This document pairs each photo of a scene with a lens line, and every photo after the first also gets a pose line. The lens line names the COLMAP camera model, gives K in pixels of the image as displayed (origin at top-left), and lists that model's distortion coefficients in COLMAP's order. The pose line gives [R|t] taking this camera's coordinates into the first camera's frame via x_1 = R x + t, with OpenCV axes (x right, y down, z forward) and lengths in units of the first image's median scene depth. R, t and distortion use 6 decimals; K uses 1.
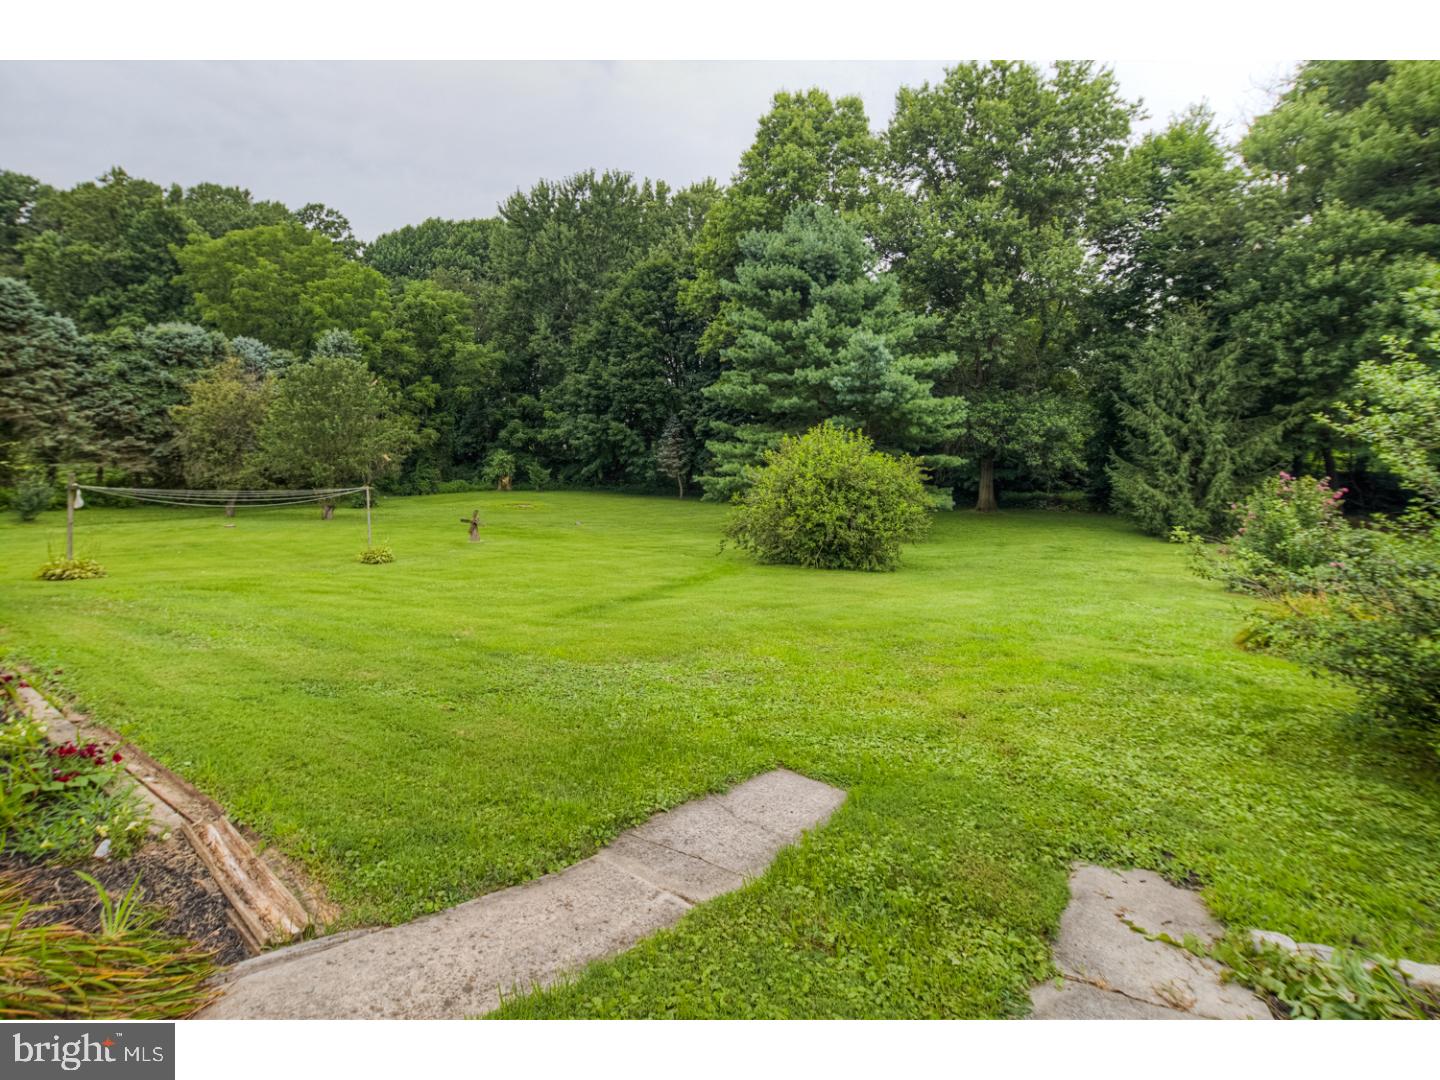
lens RADIAL K [[690.4, 0, 718.7], [0, 690.4, 412.1], [0, 0, 1]] dist [-0.000544, -0.000887]
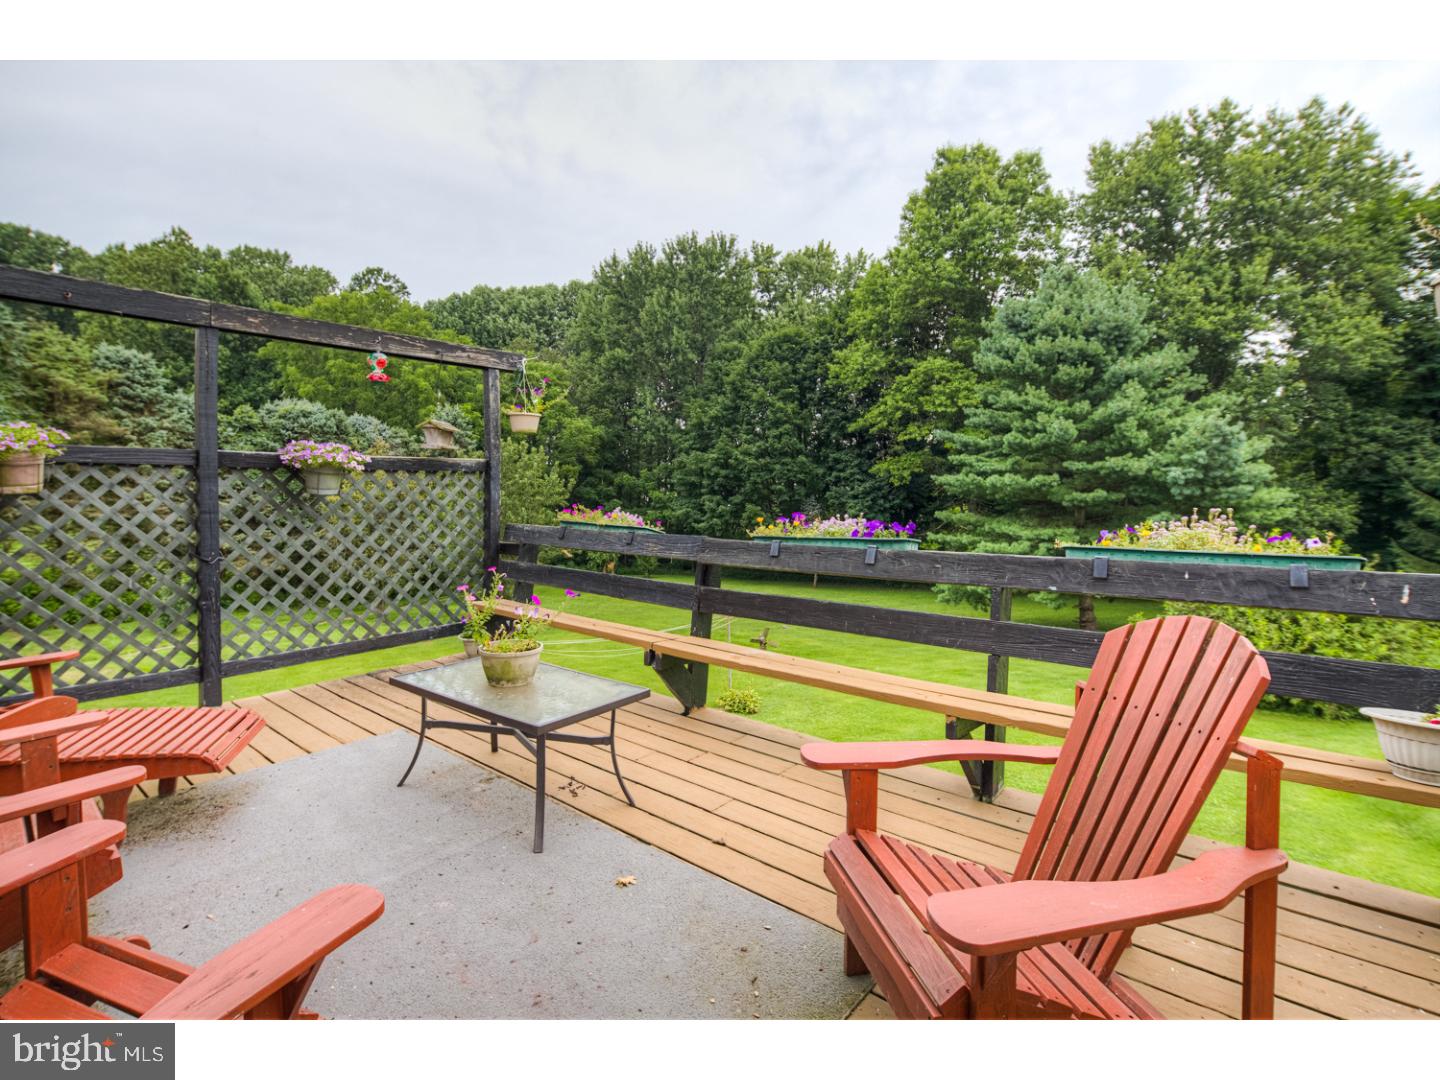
lens RADIAL K [[690.6, 0, 721.0], [0, 690.6, 487.3], [0, 0, 1]] dist [-0.001548, -0.000892]
pose [[0.999715, -0.004013, 0.023537, -0.213309], [0.003753, 0.999932, 0.011048, -0.019436], [-0.023580, -0.010957, 0.999662, 0.077019]]
